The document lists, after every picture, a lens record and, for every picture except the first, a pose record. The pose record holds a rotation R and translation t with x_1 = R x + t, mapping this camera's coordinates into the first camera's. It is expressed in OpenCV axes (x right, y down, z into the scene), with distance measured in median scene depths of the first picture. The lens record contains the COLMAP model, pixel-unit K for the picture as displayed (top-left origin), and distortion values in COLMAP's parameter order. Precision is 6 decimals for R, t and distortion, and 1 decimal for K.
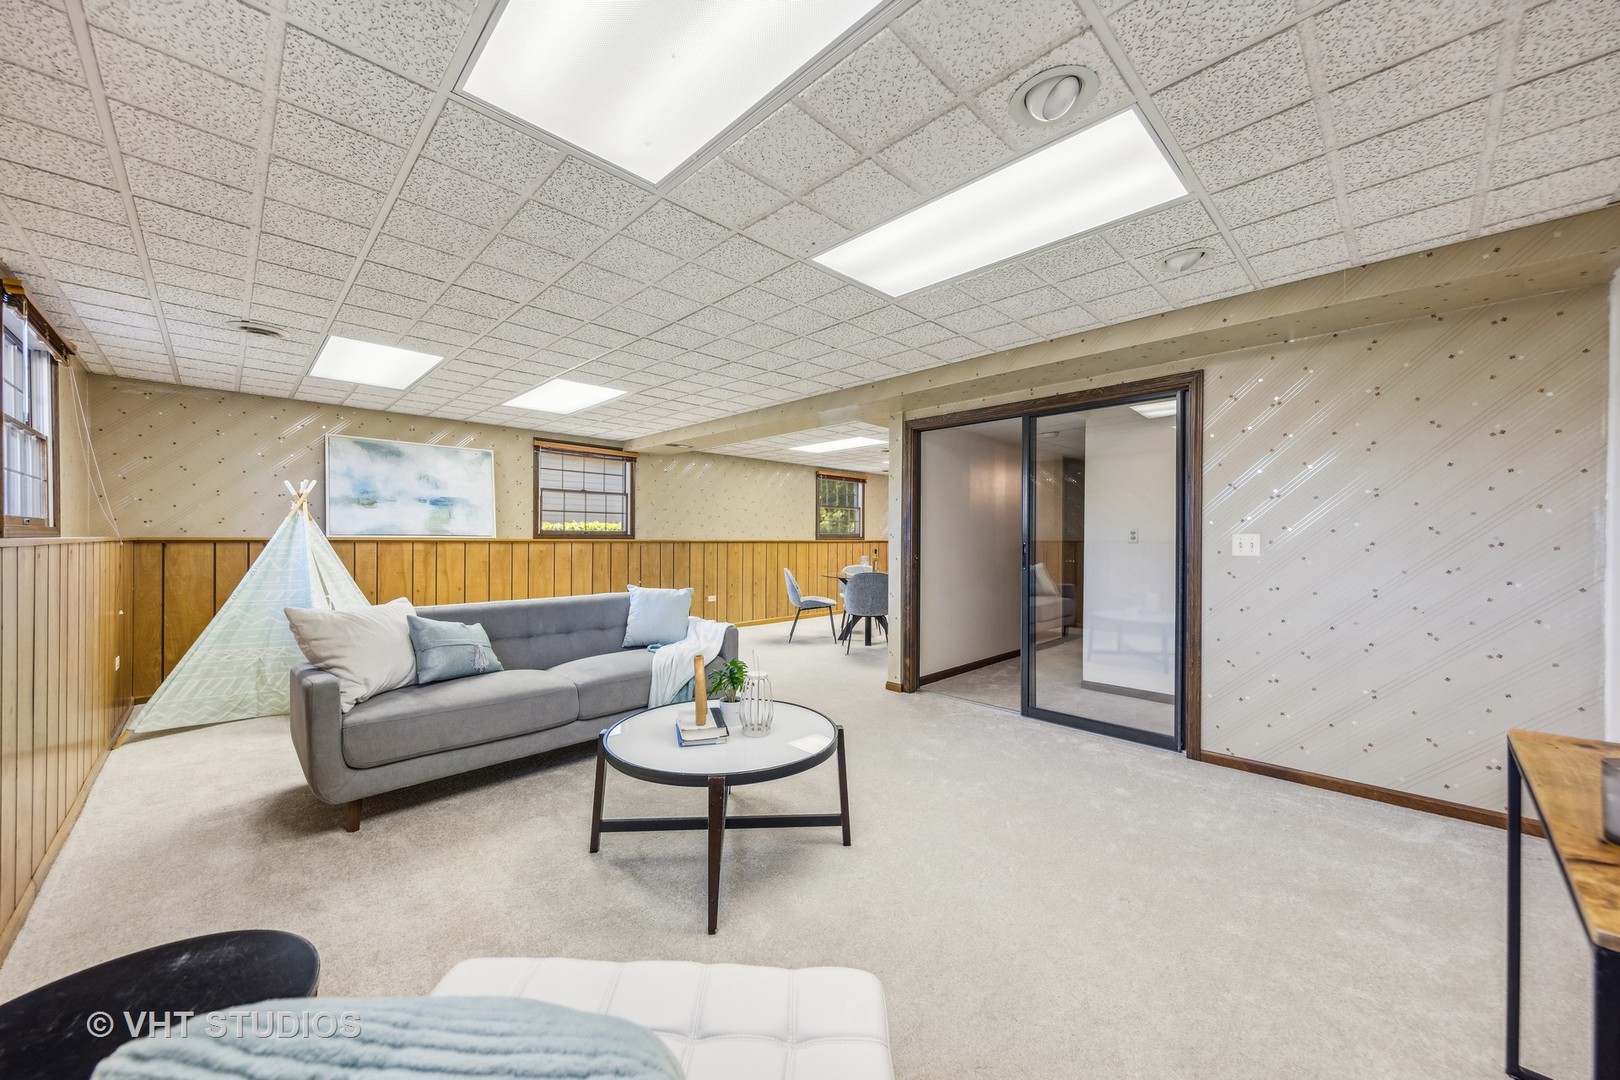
lens RADIAL K [[583.7, 0, 810.0], [0, 583.7, 540.0], [0, 0, 1]] dist [-0.000053, -0.000011]
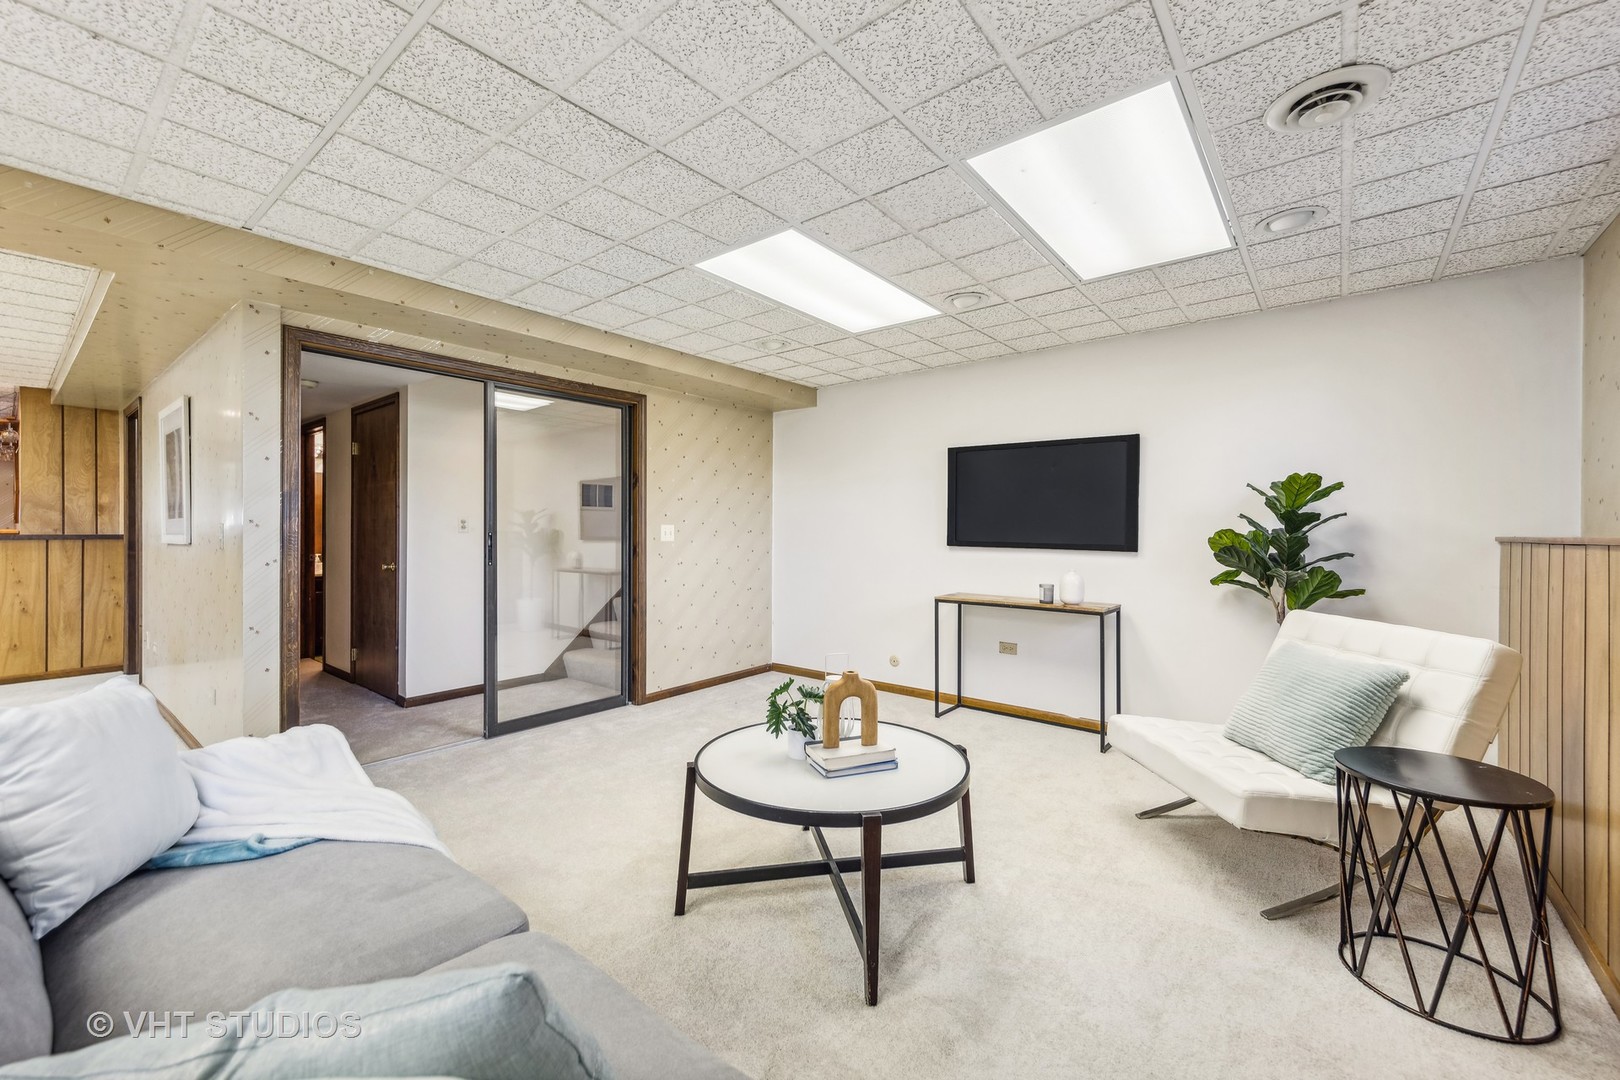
lens RADIAL K [[643.5, 0, 810.0], [0, 643.5, 540.0], [0, 0, 1]] dist [0.000523, 0.000021]
pose [[-0.114638, -0.023359, 0.993133, -0.757161], [0.000093, 0.999723, 0.023525, -0.010263], [-0.993407, 0.002789, -0.114604, 0.804737]]
